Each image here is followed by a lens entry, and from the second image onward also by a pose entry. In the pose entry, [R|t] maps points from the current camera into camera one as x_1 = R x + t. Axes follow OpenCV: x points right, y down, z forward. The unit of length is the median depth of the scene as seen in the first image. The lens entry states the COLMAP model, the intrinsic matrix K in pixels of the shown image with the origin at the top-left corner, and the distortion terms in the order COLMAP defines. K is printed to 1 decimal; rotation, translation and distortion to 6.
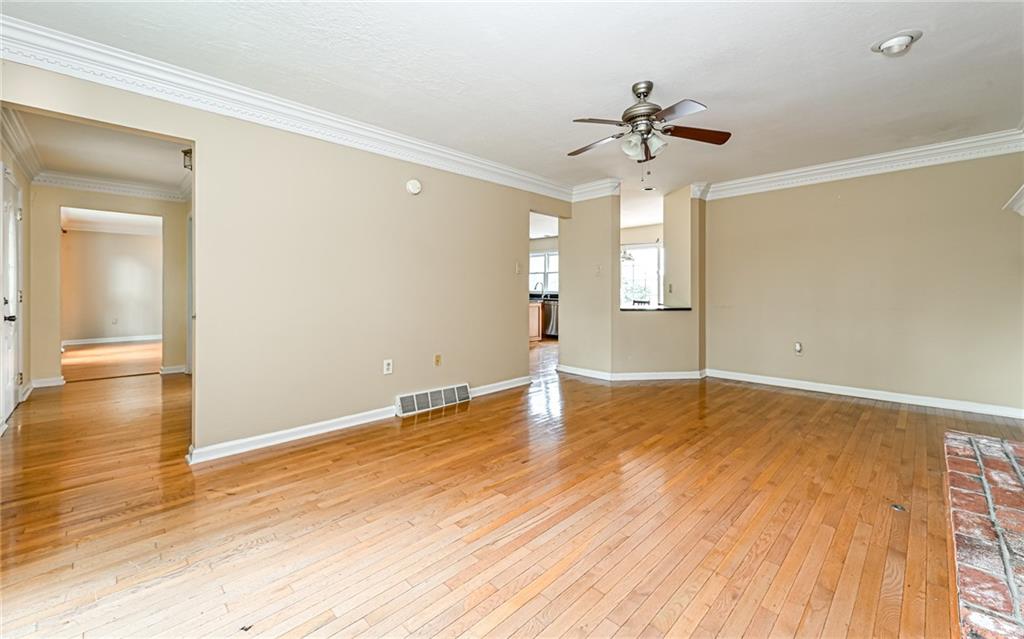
lens RADIAL K [[429.0, 0, 518.8], [0, 429.0, 290.1], [0, 0, 1]] dist [0.000828, -0.000016]
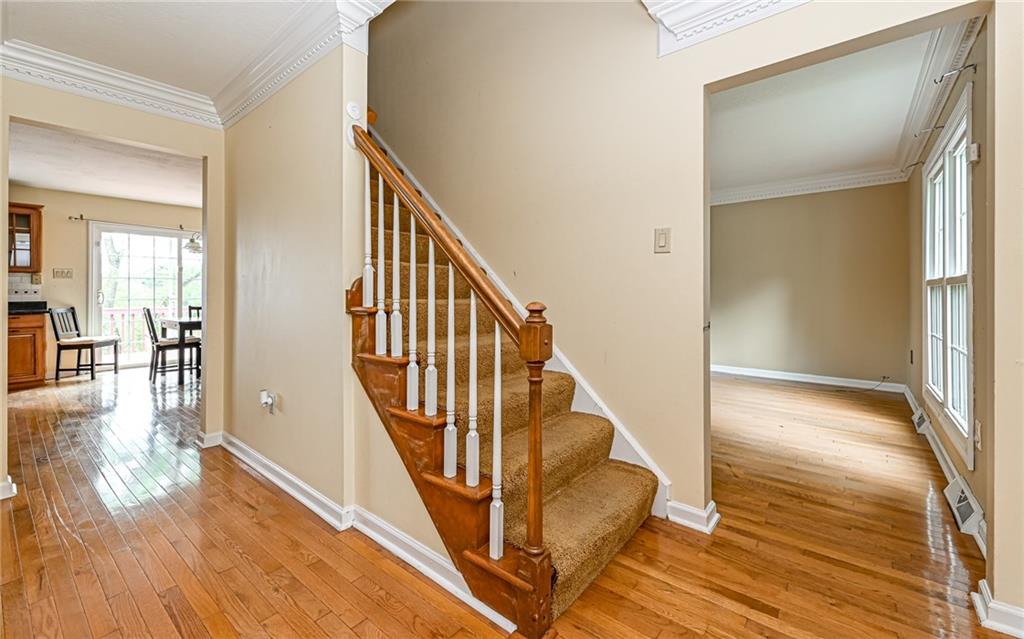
lens RADIAL K [[416.7, 0, 513.1], [0, 416.7, 294.8], [0, 0, 1]] dist [0.000010, 0.000021]
pose [[-0.119996, 0.004423, 0.992765, -1.916721], [-0.012049, 0.999910, -0.005911, 0.019084], [-0.992701, -0.012671, -0.119931, 1.906968]]
